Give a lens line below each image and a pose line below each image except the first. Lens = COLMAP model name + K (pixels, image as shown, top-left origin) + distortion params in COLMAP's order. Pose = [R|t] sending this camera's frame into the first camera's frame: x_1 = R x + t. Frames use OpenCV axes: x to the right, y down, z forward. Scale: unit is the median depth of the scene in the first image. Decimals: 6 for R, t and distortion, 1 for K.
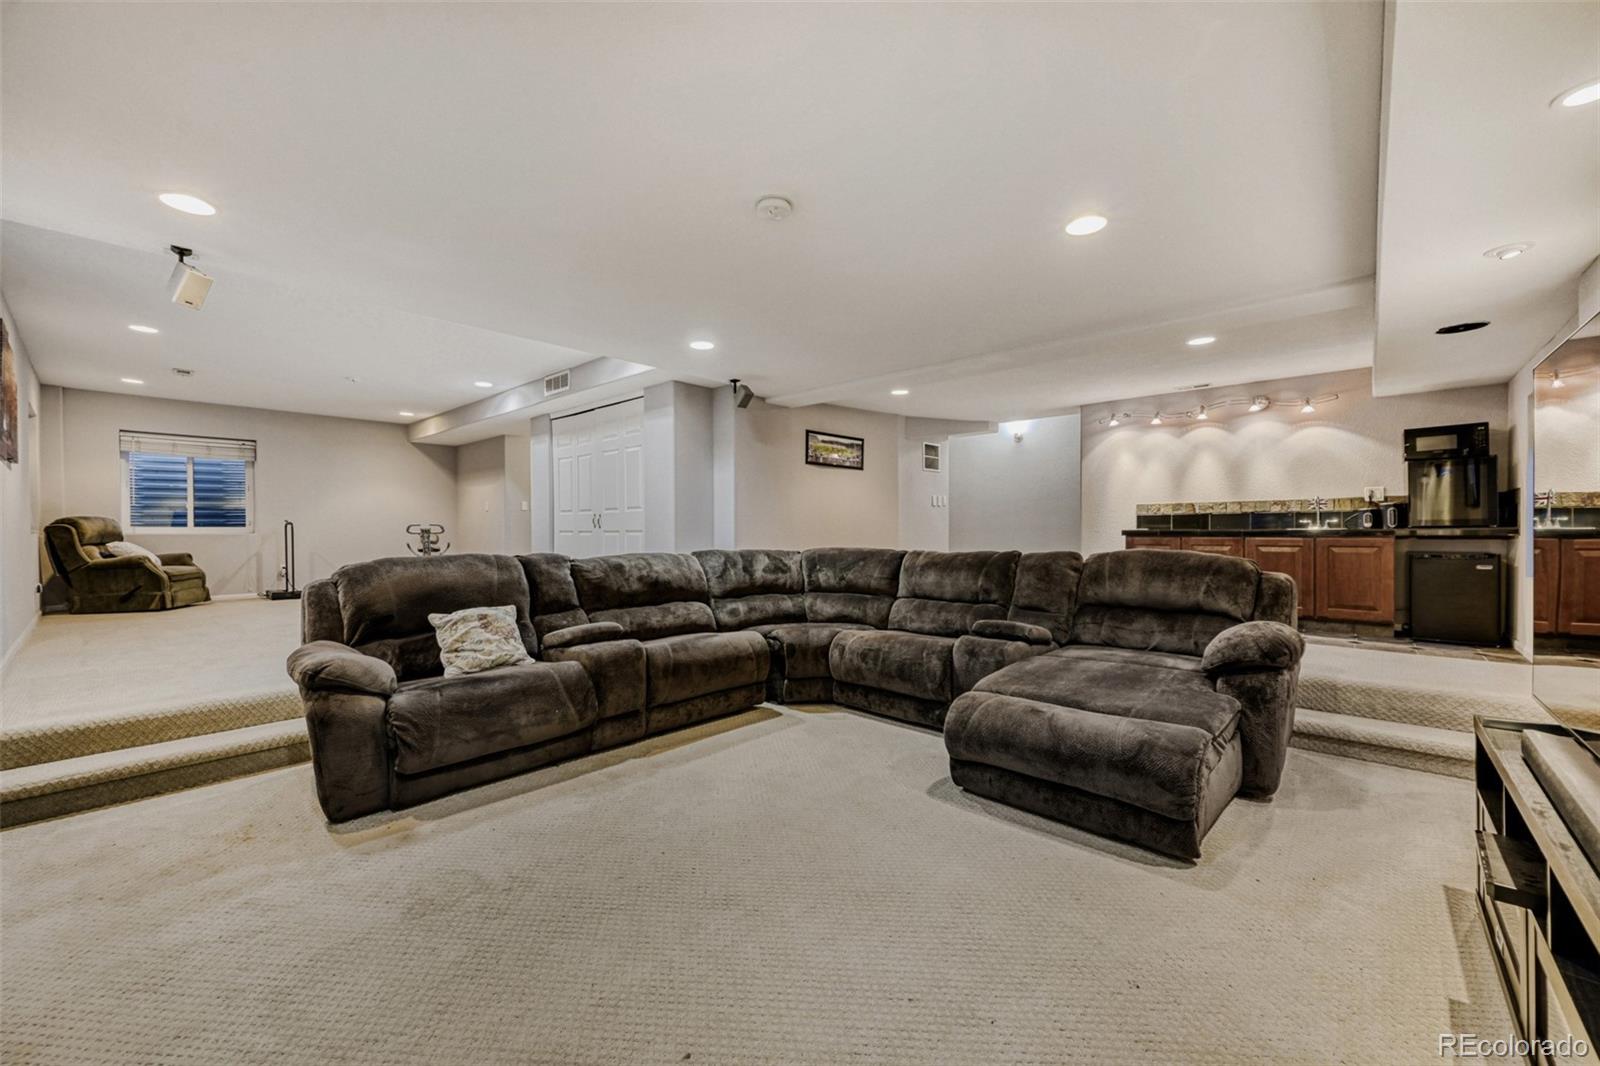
lens RADIAL K [[634.4, 0, 802.1], [0, 634.4, 537.0], [0, 0, 1]] dist [-0.001861, -0.000213]
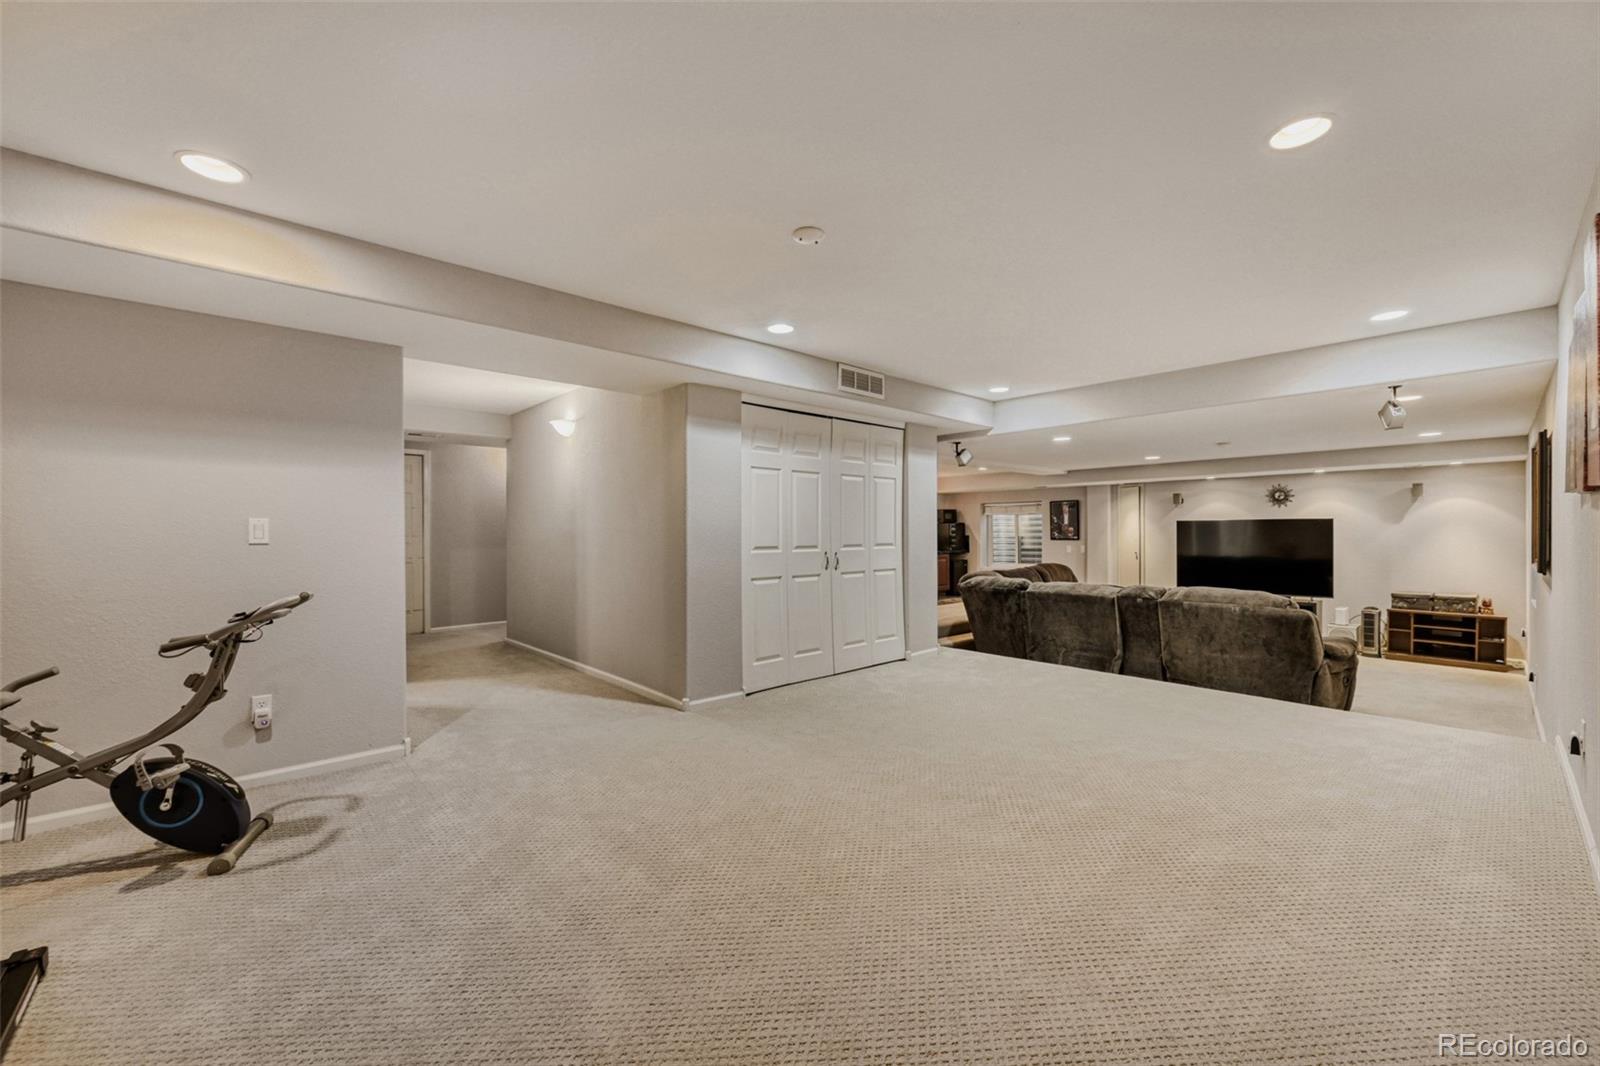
lens RADIAL K [[634.4, 0, 802.1], [0, 634.4, 537.0], [0, 0, 1]] dist [-0.001861, -0.000213]
pose [[0.094261, -0.009278, 0.995504, -1.147820], [0.006162, 0.999943, 0.008736, -0.064523], [-0.995528, 0.005311, 0.094313, 0.997049]]
